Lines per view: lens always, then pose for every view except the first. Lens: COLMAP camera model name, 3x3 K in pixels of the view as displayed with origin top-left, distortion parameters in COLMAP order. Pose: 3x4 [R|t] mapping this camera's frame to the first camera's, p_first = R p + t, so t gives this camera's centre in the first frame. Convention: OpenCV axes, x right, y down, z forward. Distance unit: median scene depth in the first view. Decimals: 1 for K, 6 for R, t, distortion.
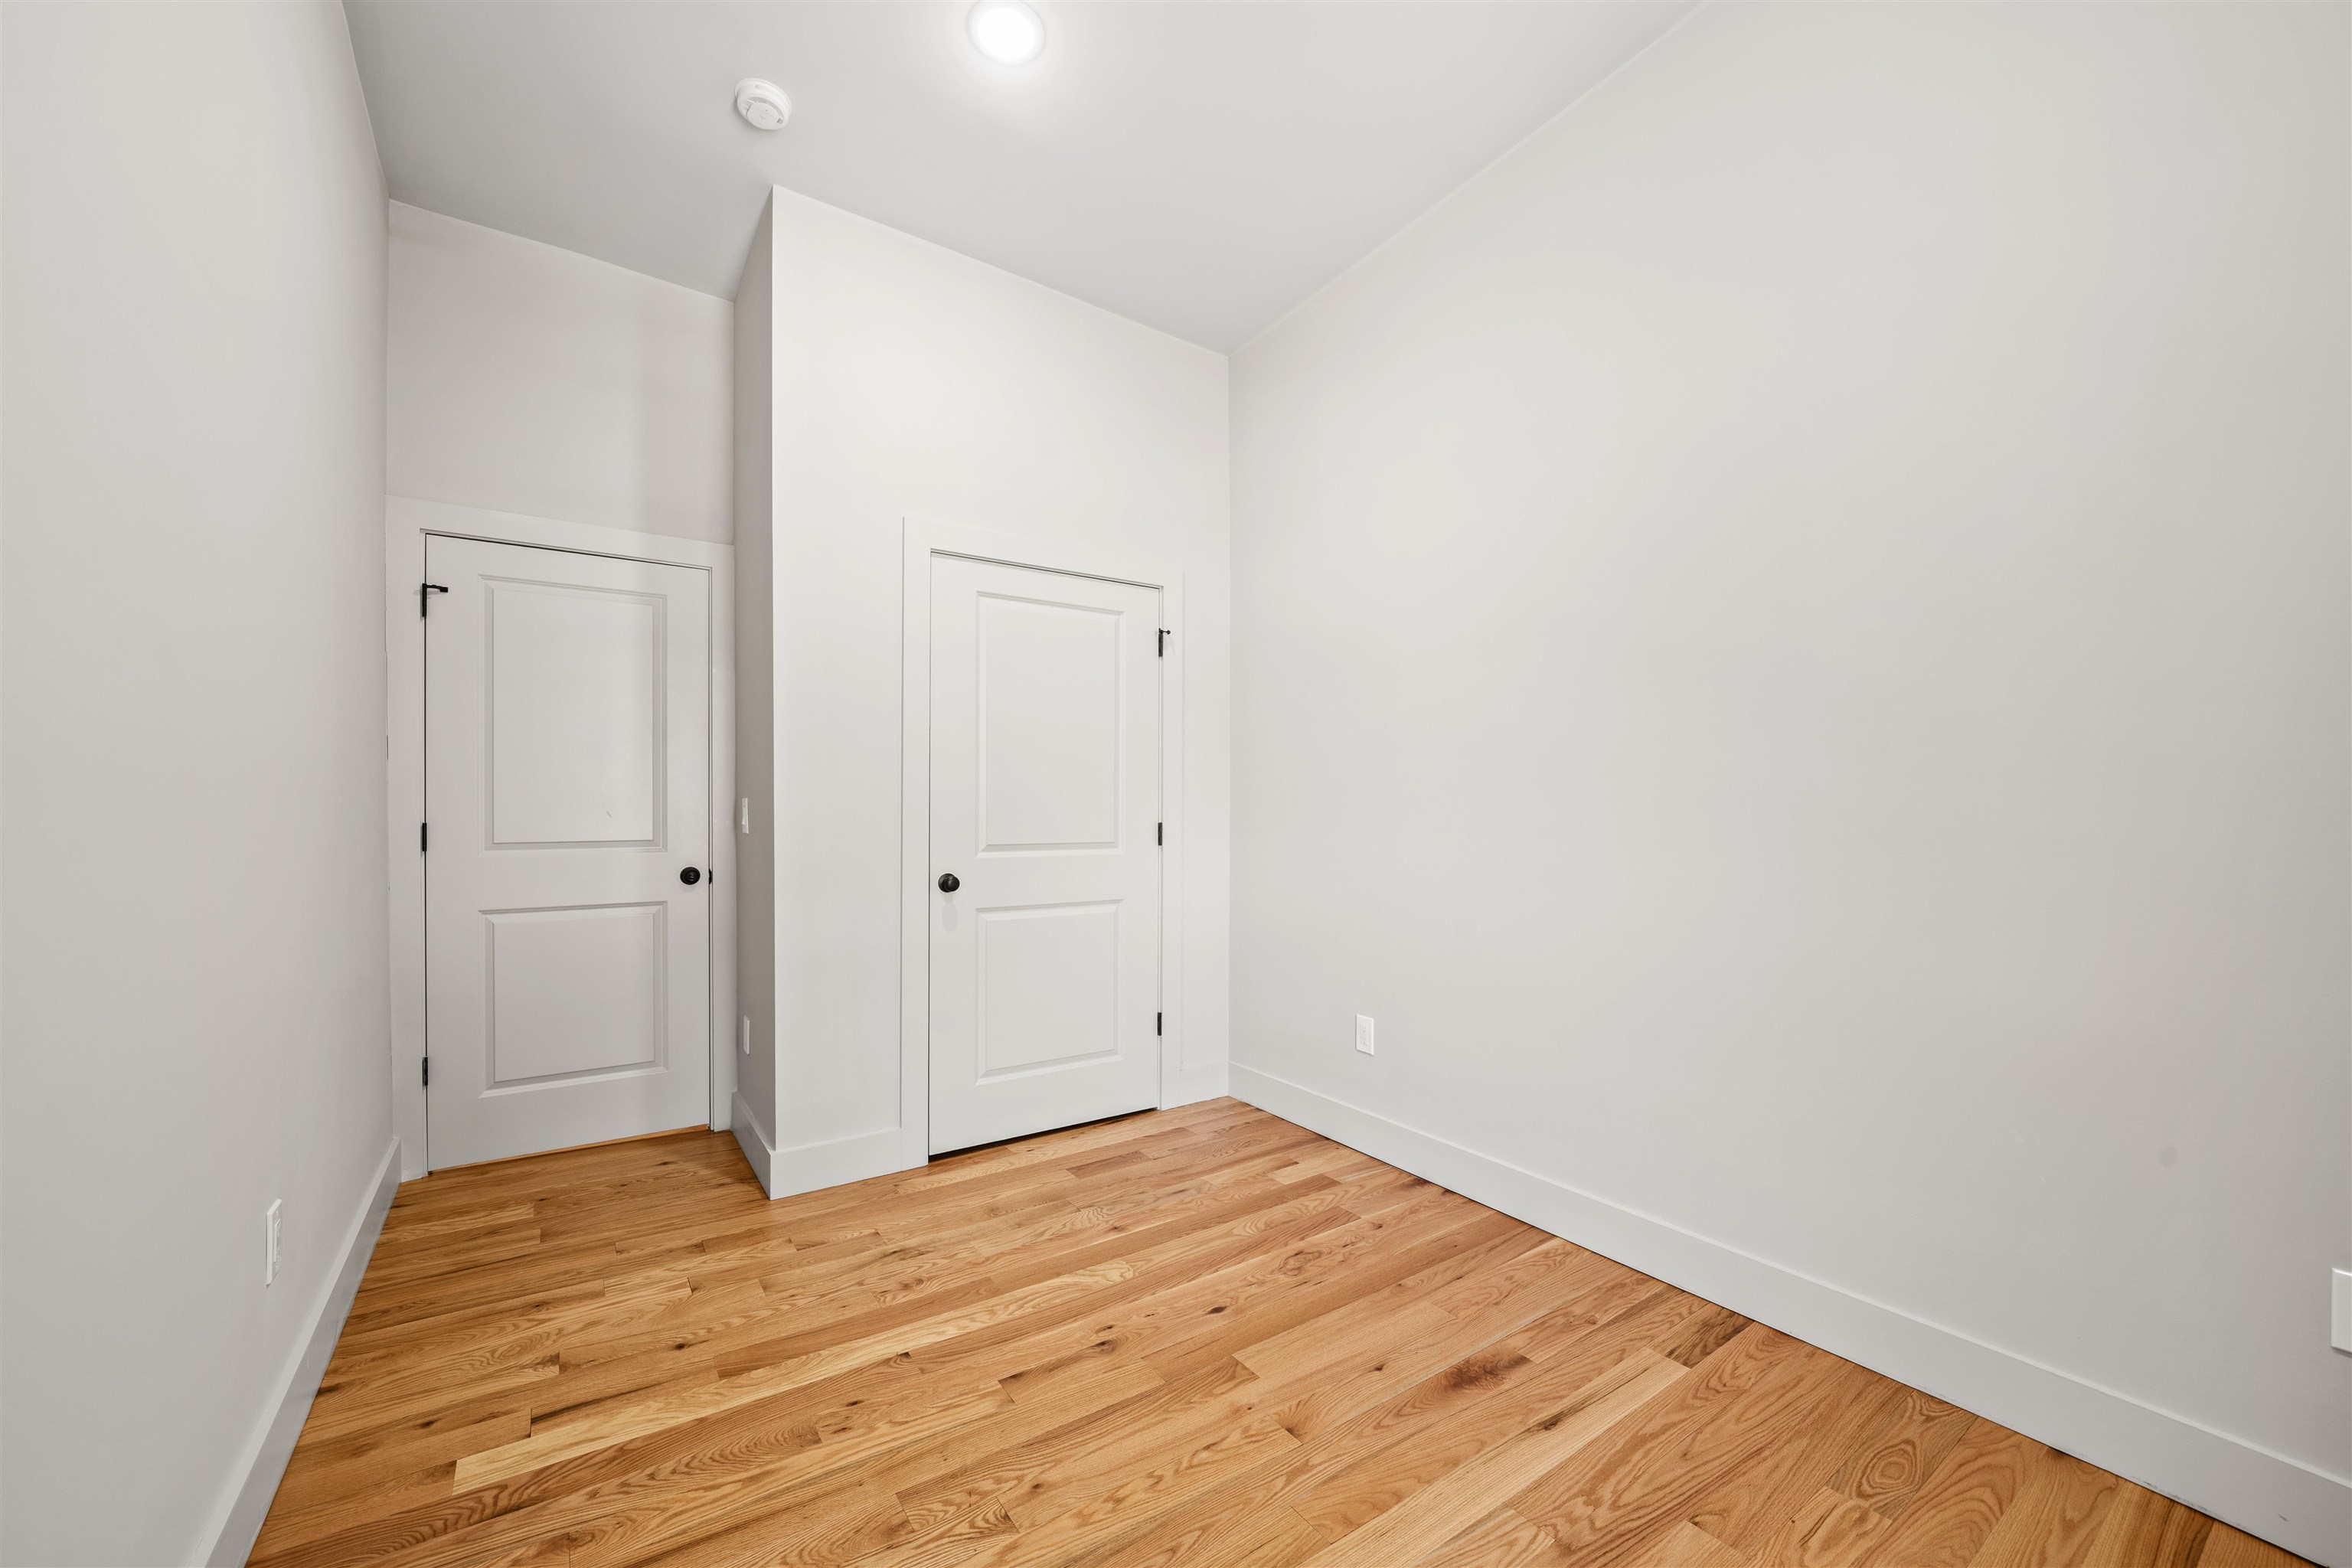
lens RADIAL K [[888.0, 0, 1176.9], [0, 888.0, 812.9], [0, 0, 1]] dist [0.000063, 0.000073]
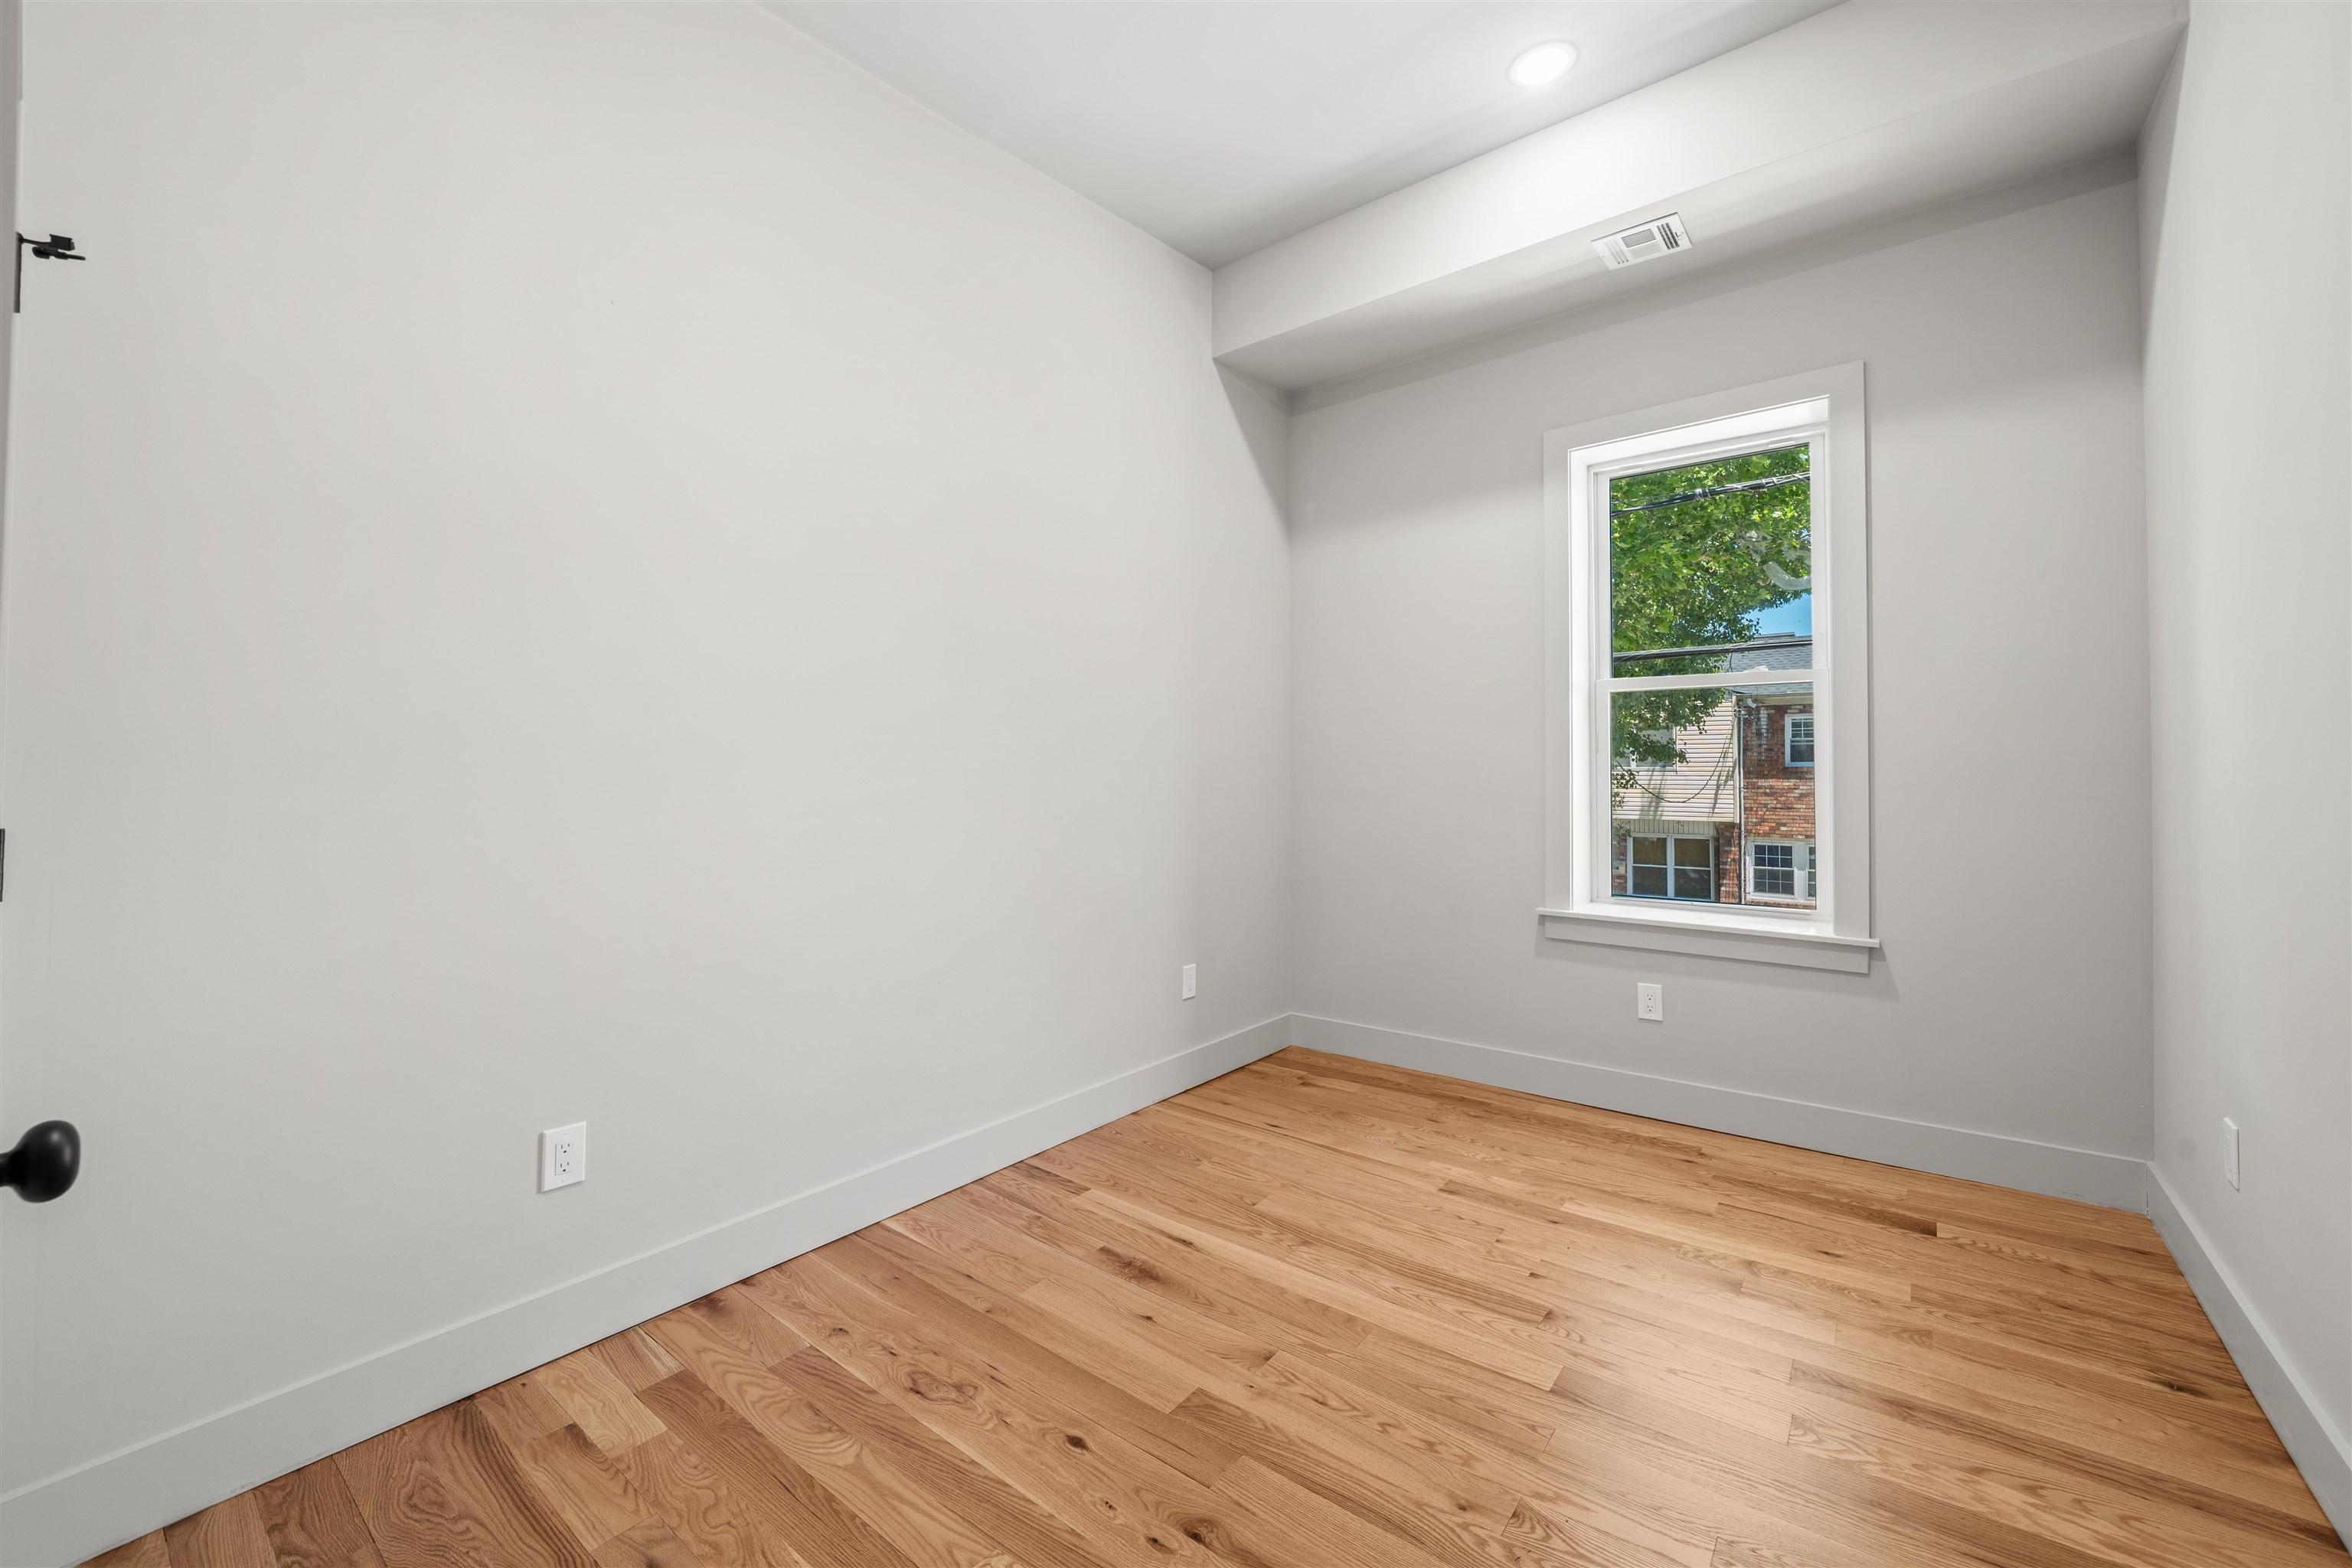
lens RADIAL K [[953.2, 0, 1178.0], [0, 953.2, 775.3], [0, 0, 1]] dist [0.000773, 0.000276]
pose [[-0.294061, 0.001050, 0.955786, -0.859988], [0.007689, 0.999970, 0.001267, 0.001003], [-0.955756, 0.007721, -0.294061, 1.329989]]
